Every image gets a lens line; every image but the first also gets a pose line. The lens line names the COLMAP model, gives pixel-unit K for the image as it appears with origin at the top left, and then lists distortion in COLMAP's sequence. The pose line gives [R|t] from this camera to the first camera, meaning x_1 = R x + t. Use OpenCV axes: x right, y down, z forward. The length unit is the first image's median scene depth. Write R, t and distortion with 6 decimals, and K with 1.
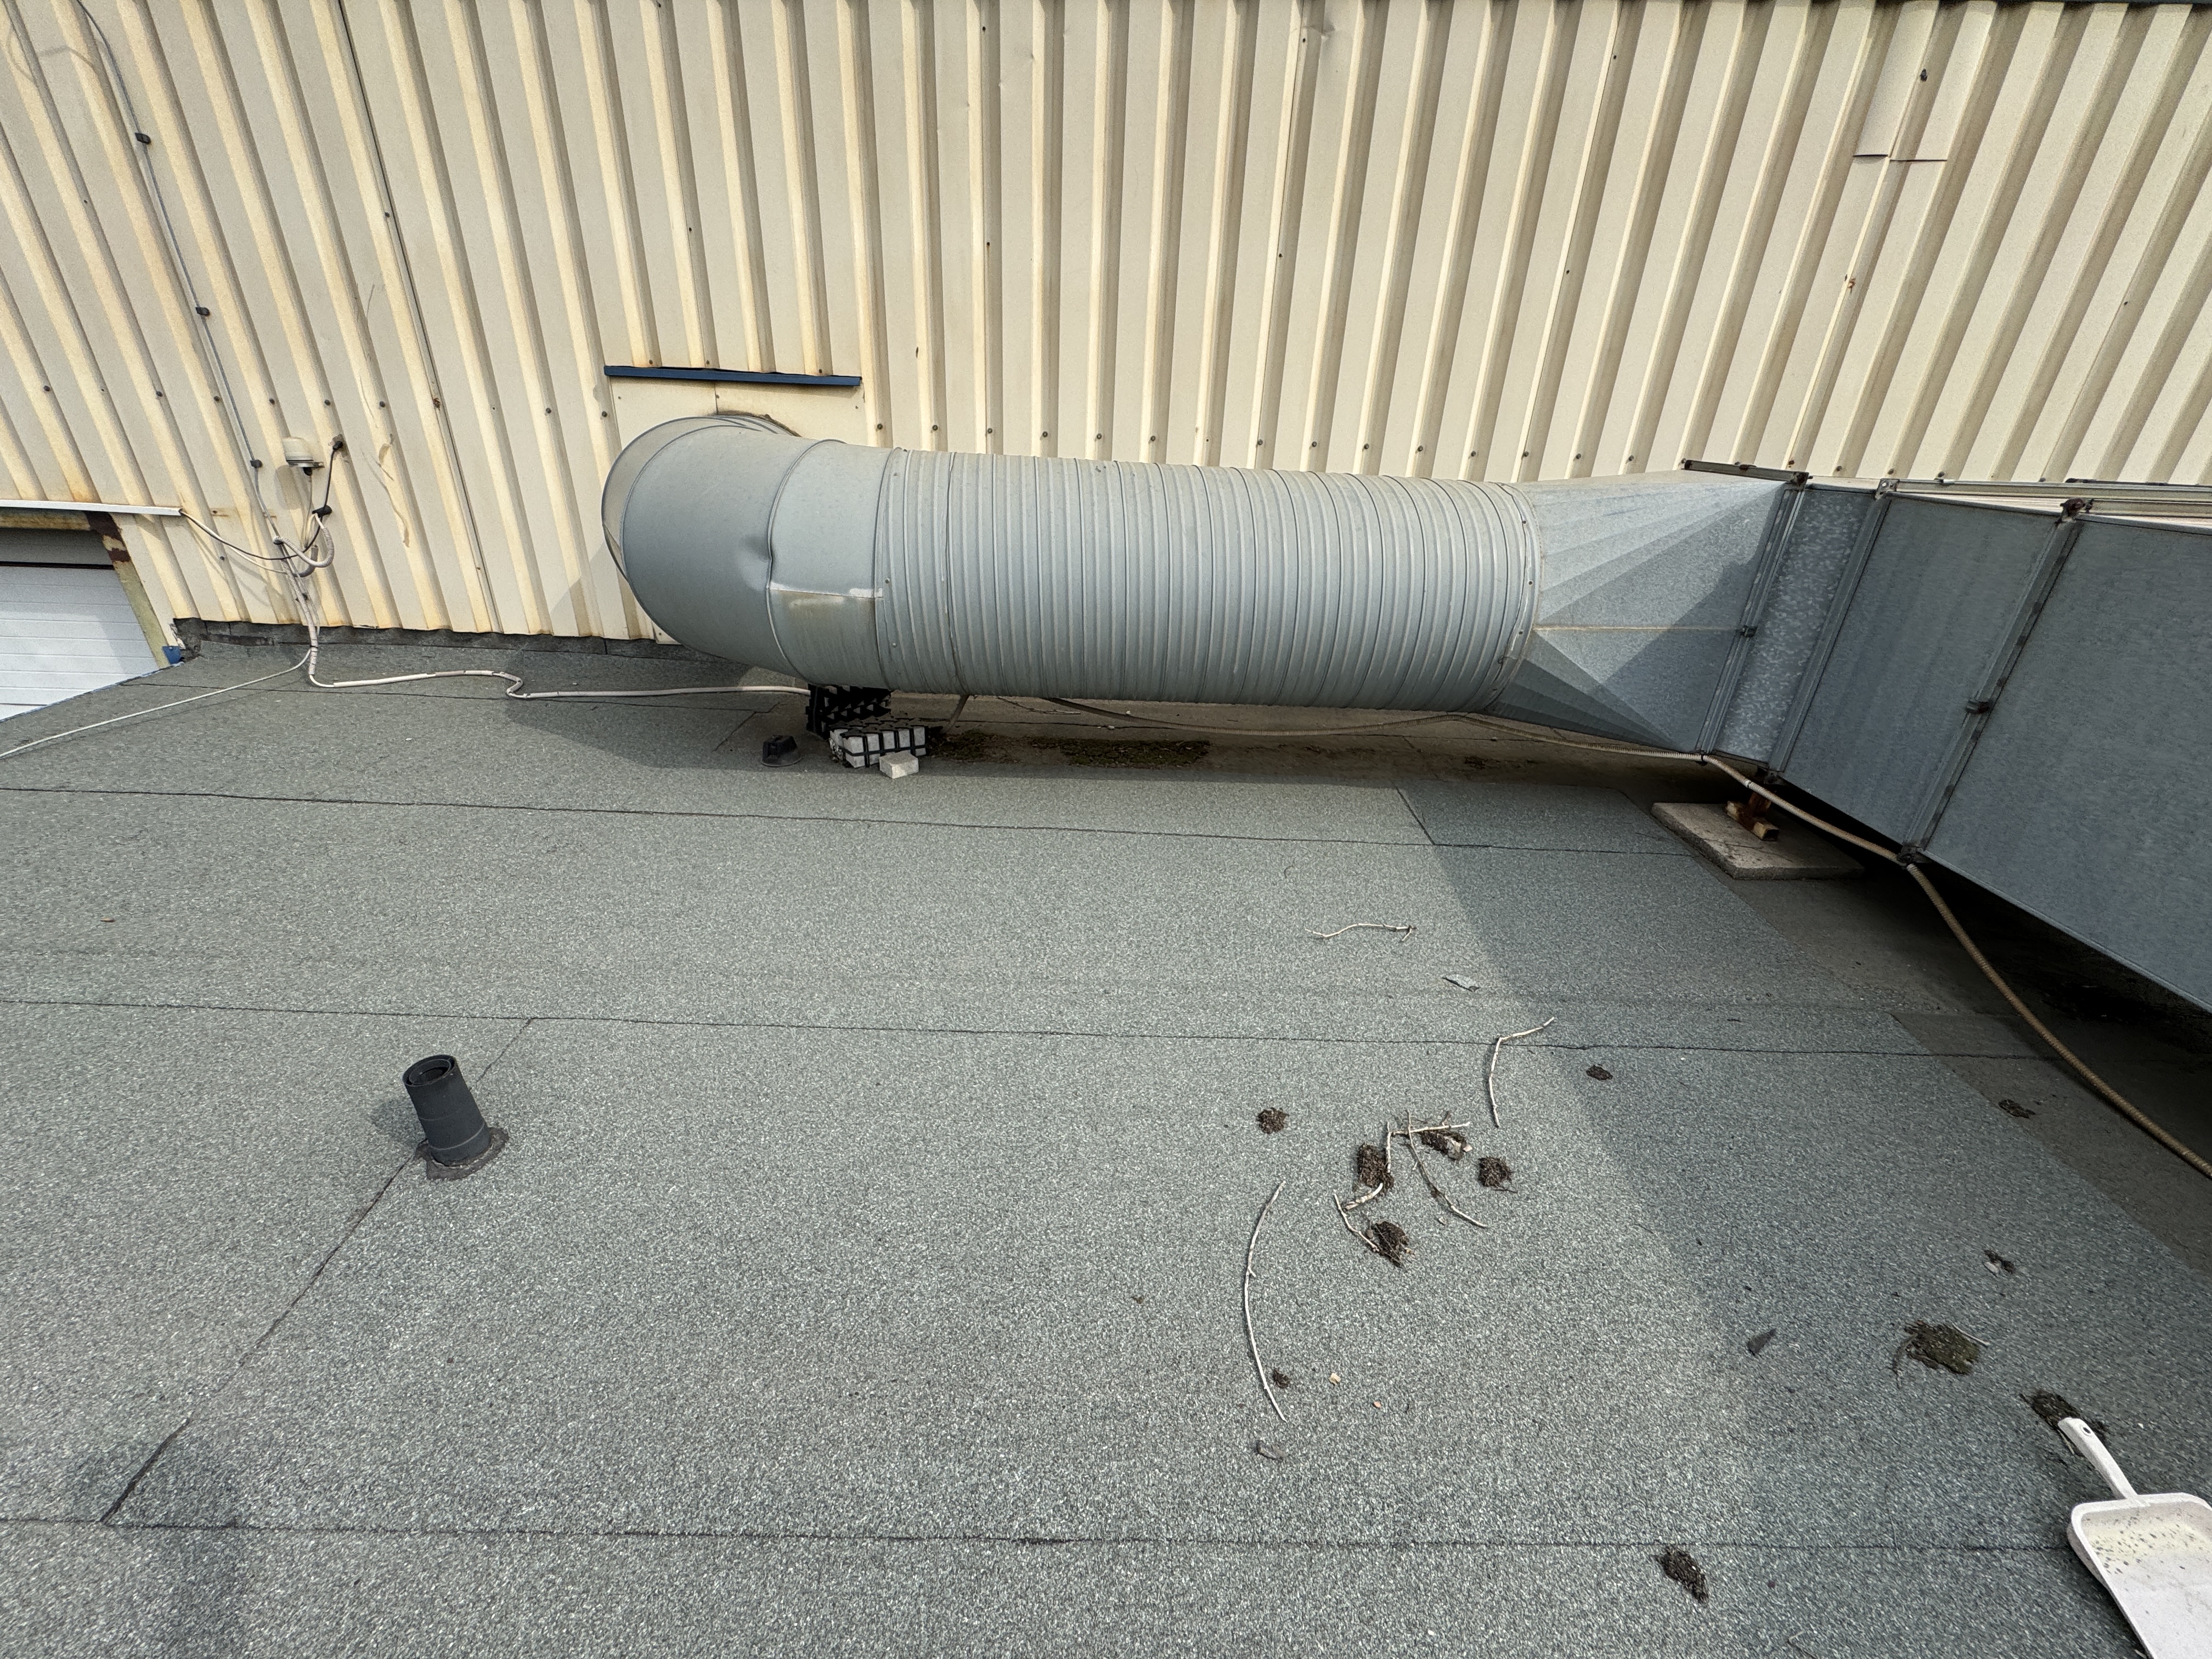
lens RADIAL K [[878.3, 0, 1103.4], [0, 878.3, 826.5], [0, 0, 1]] dist [-0.005233, 0.000397]
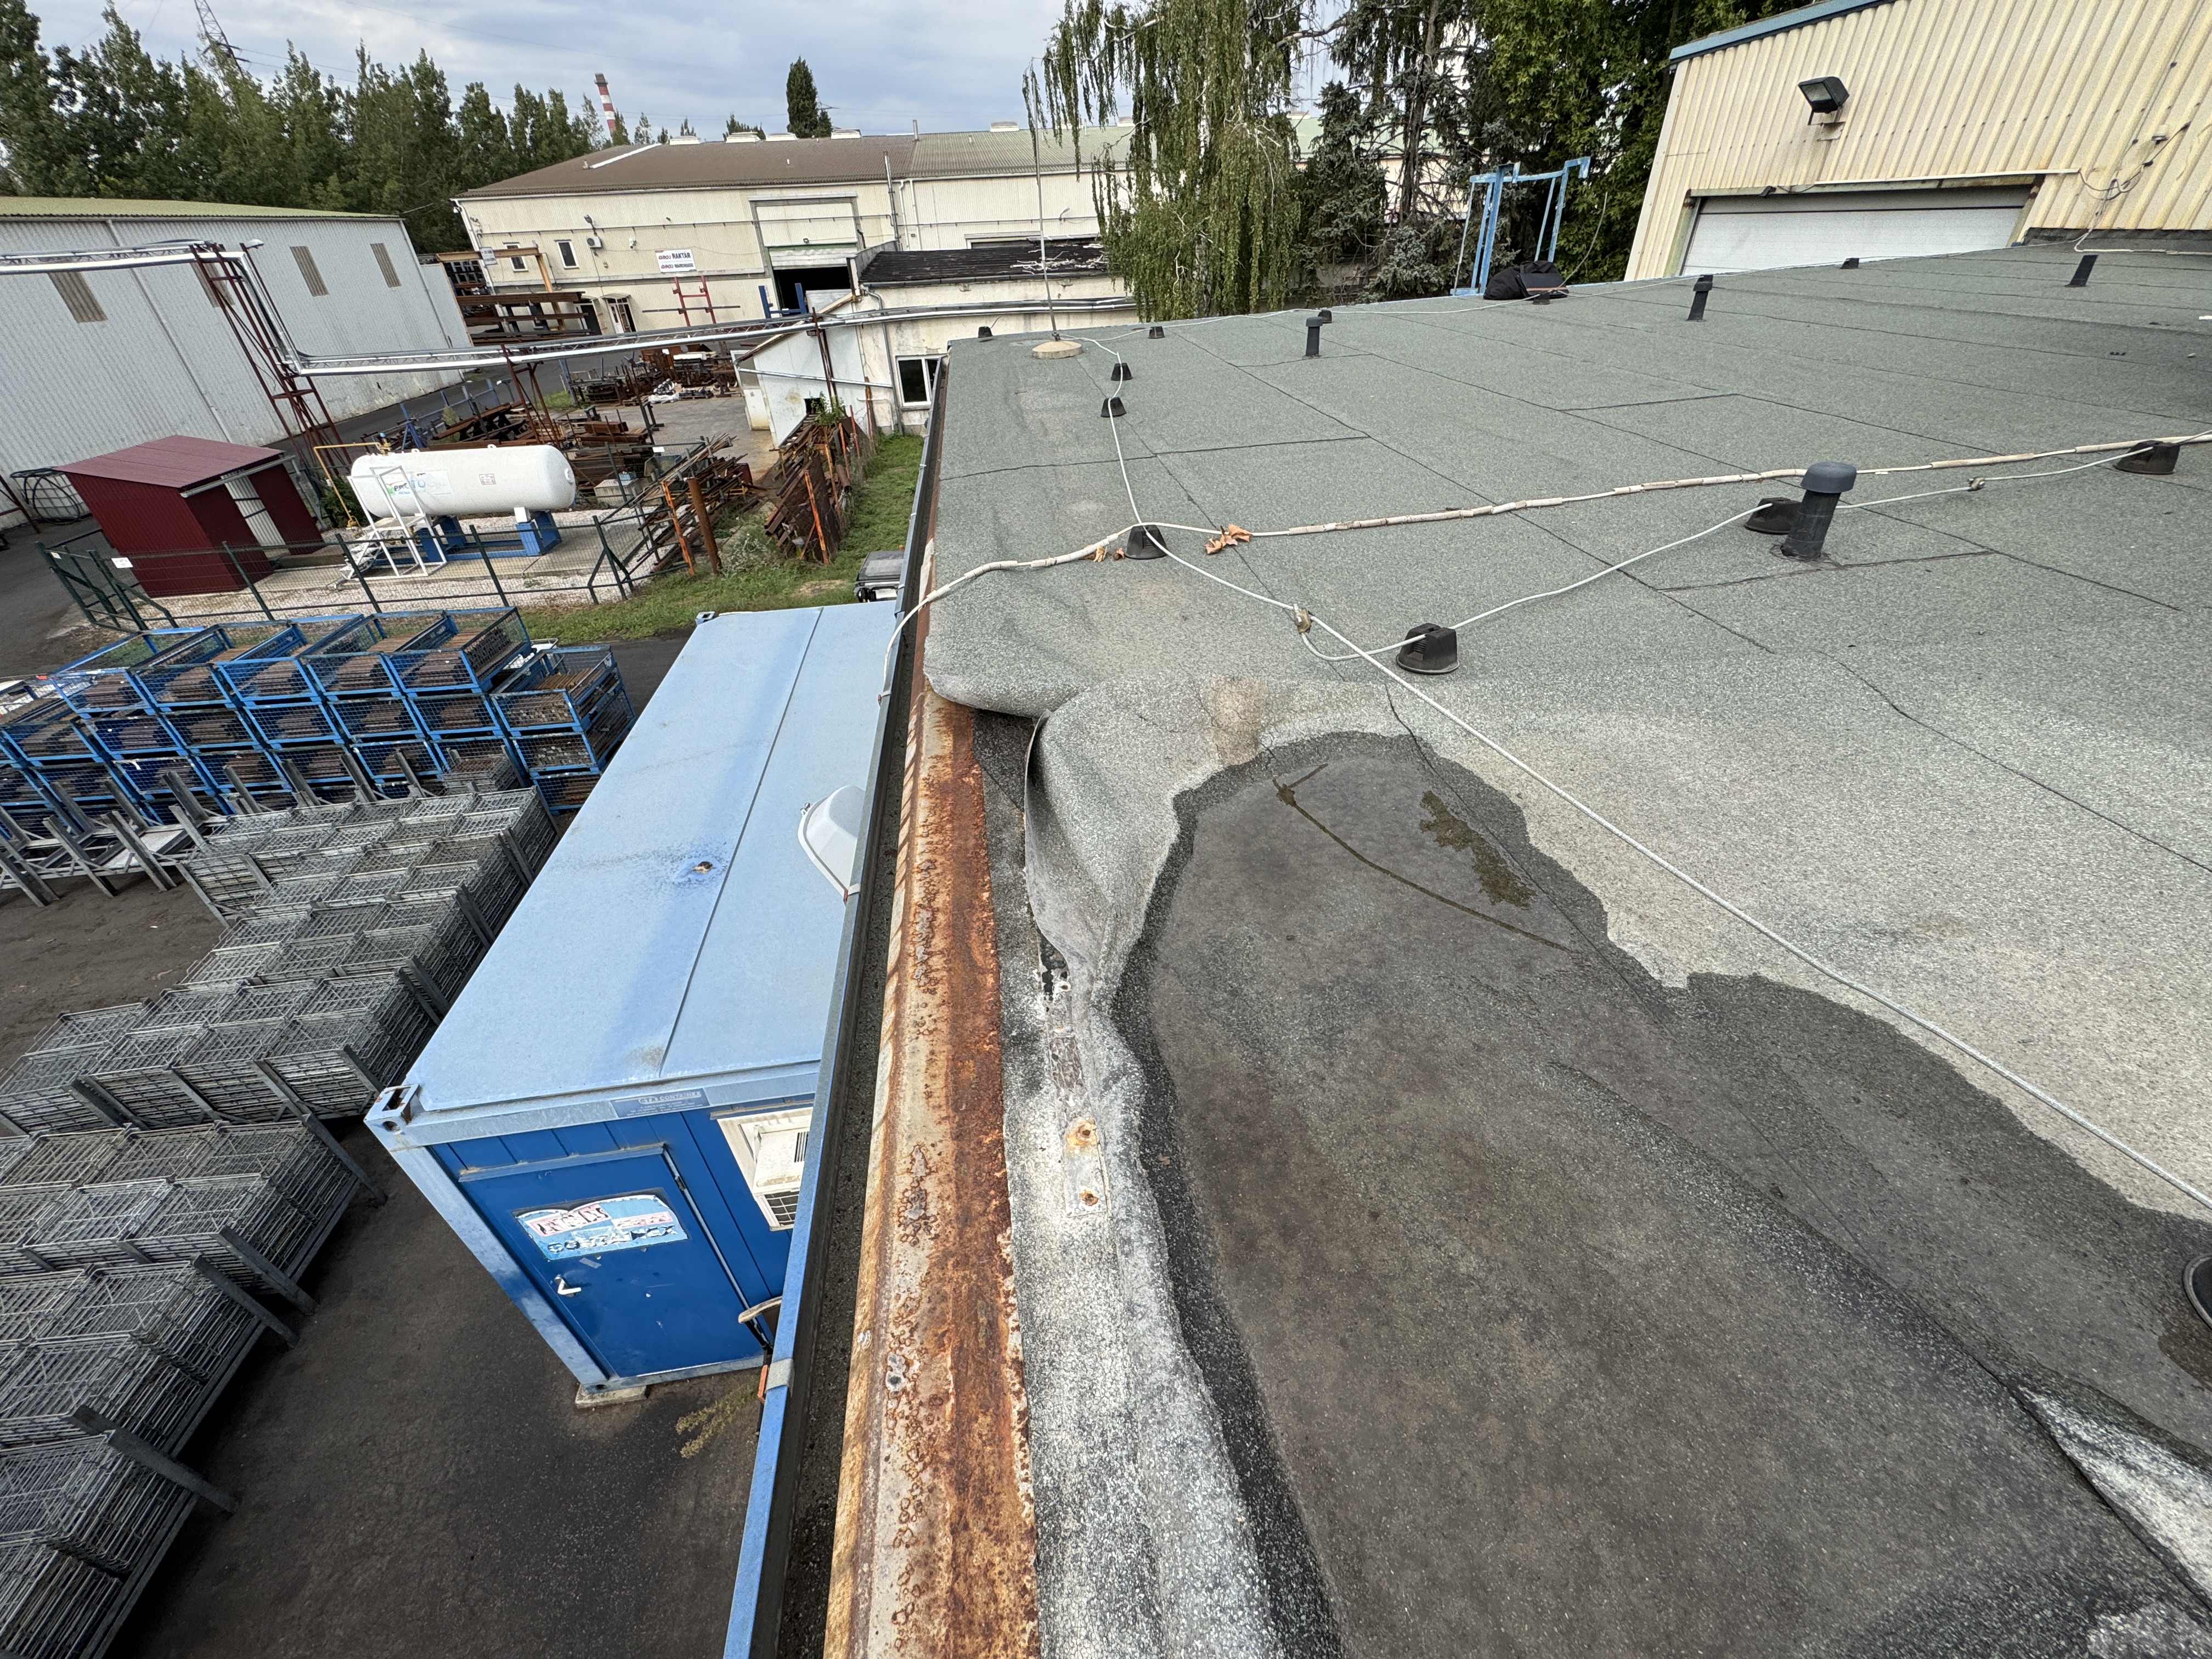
lens RADIAL K [[878.3, 0, 1103.1], [0, 878.3, 831.9], [0, 0, 1]] dist [-0.005233, 0.000397]
pose [[0.122357, 0.532264, -0.837690, 1.537809], [-0.394173, 0.800672, 0.451168, 1.051291], [0.910855, 0.274991, 0.307772, -1.631342]]
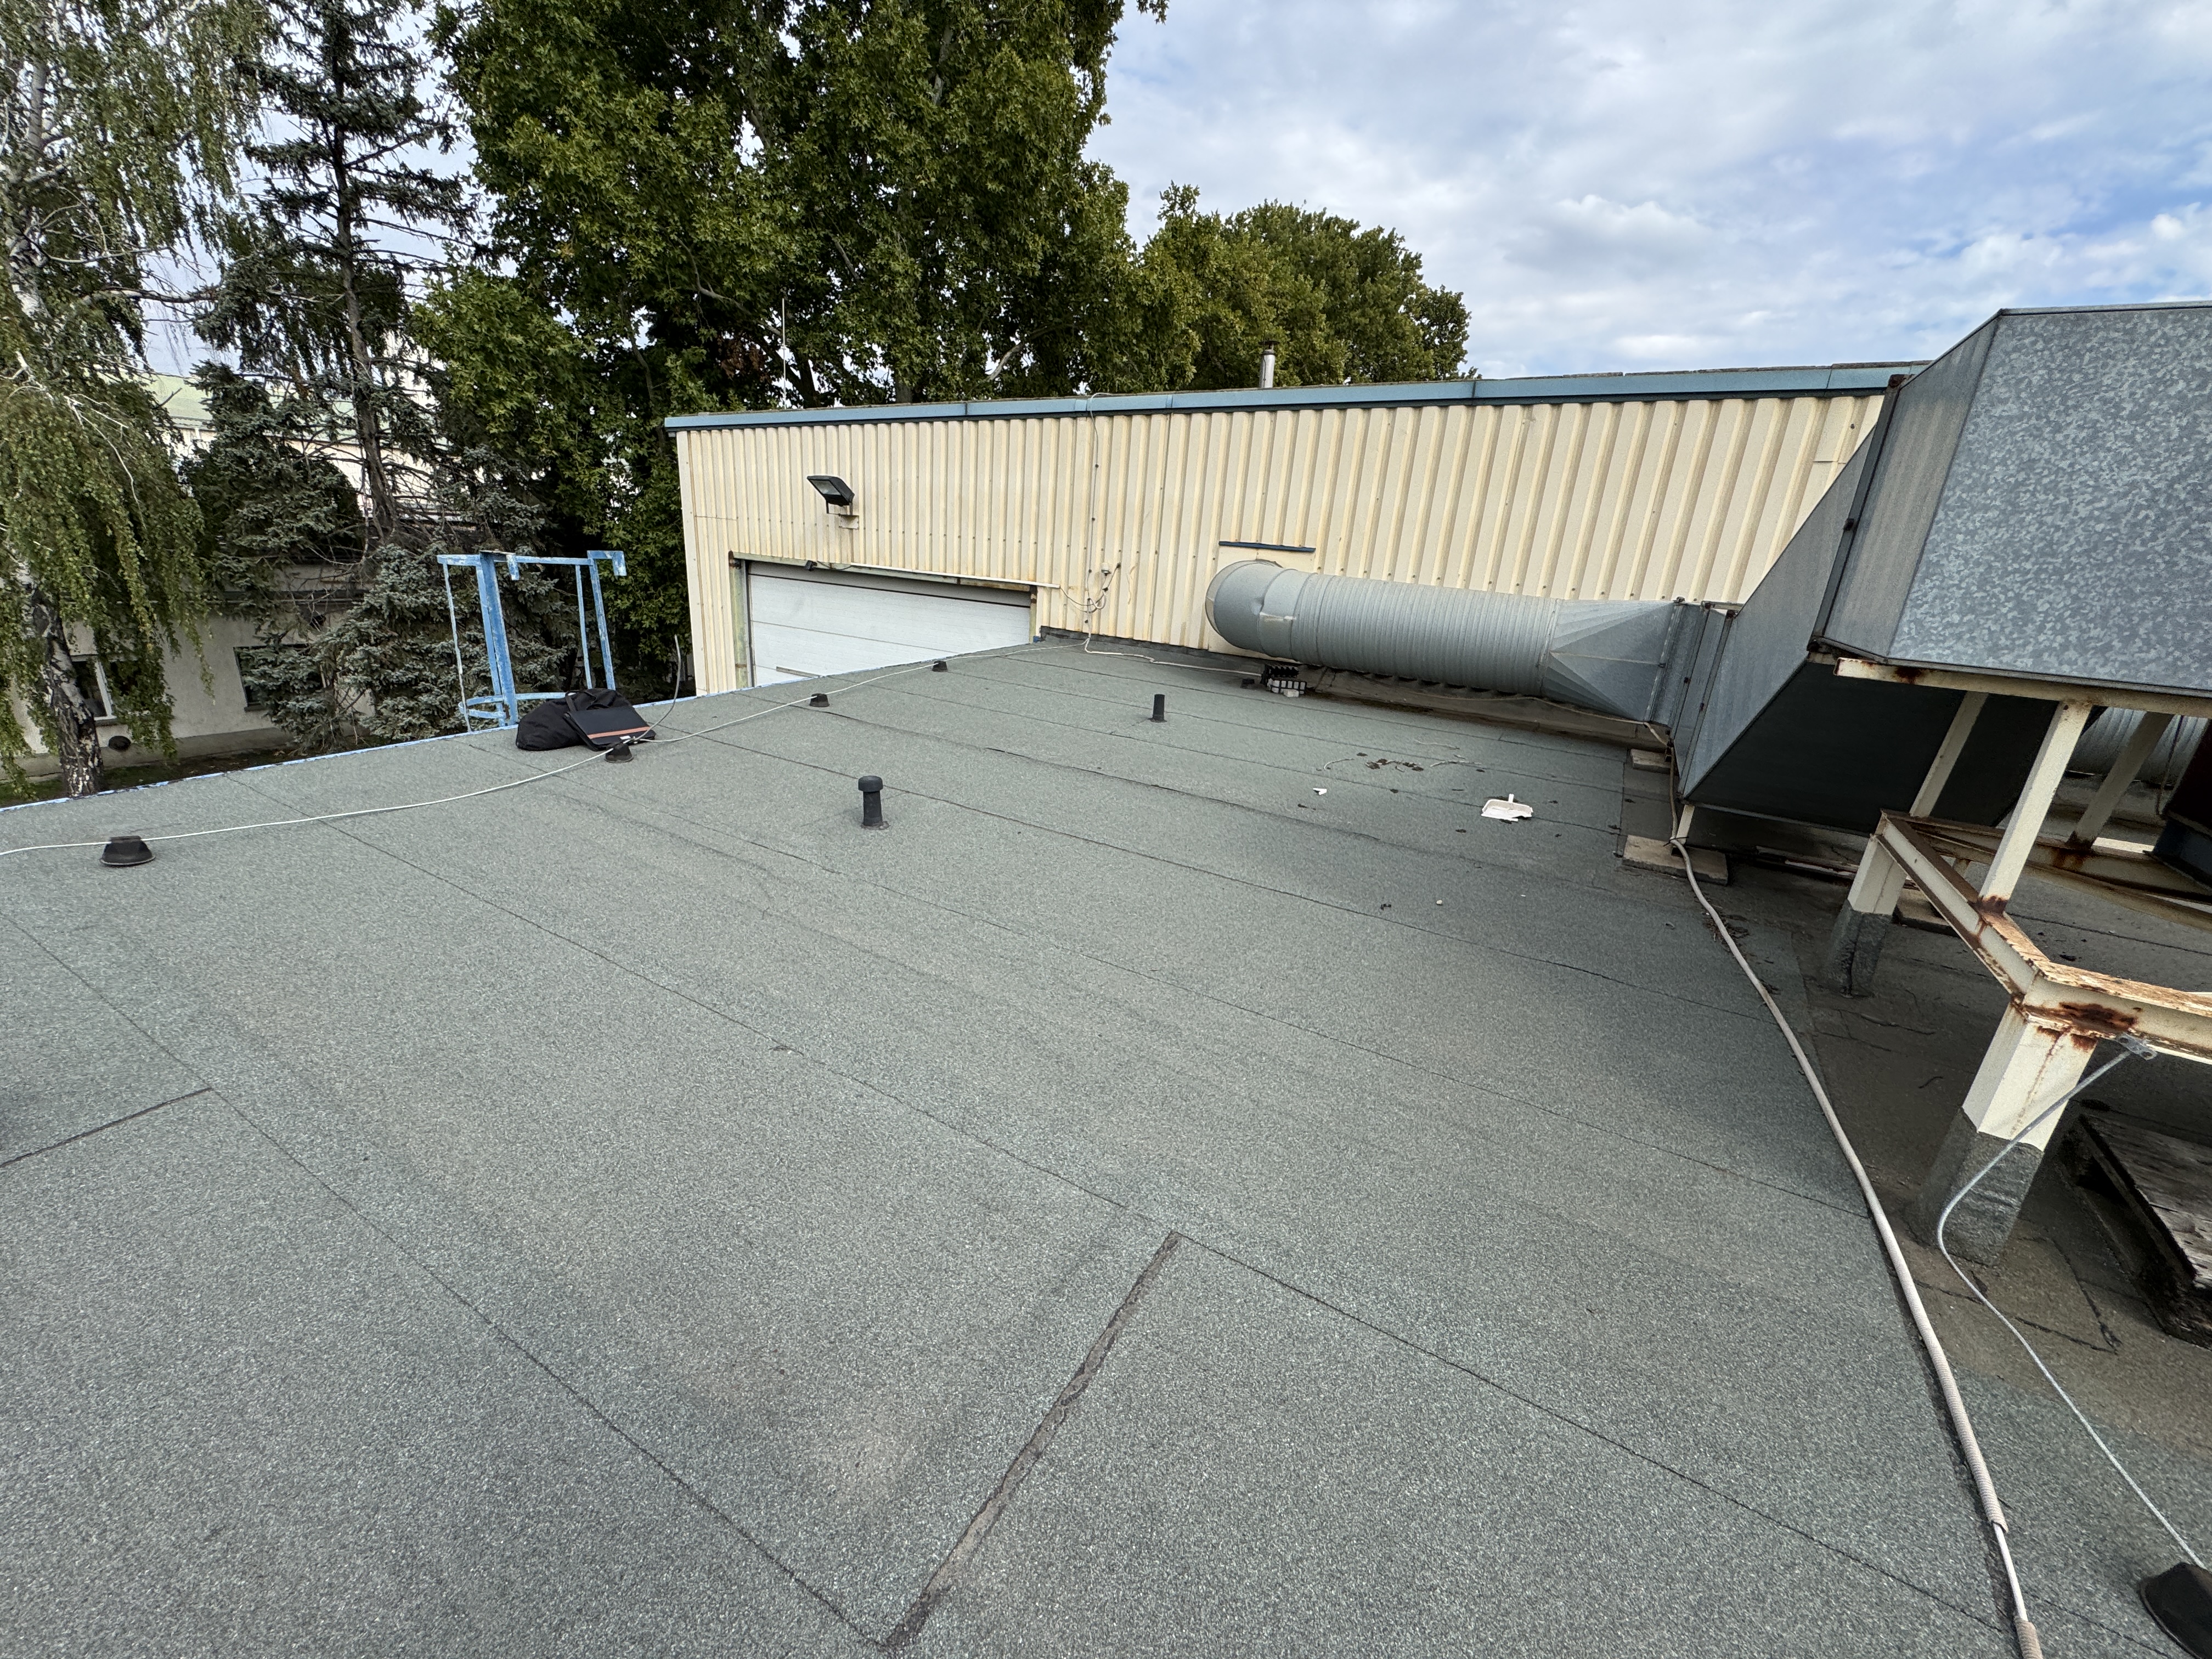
lens RADIAL K [[878.3, 0, 1104.9], [0, 878.3, 831.7], [0, 0, 1]] dist [-0.005233, 0.000397]
pose [[0.859548, 0.183473, -0.476985, 0.510556], [-0.255463, 0.962613, -0.090086, 0.594063], [0.442623, 0.199285, 0.874283, -1.192469]]
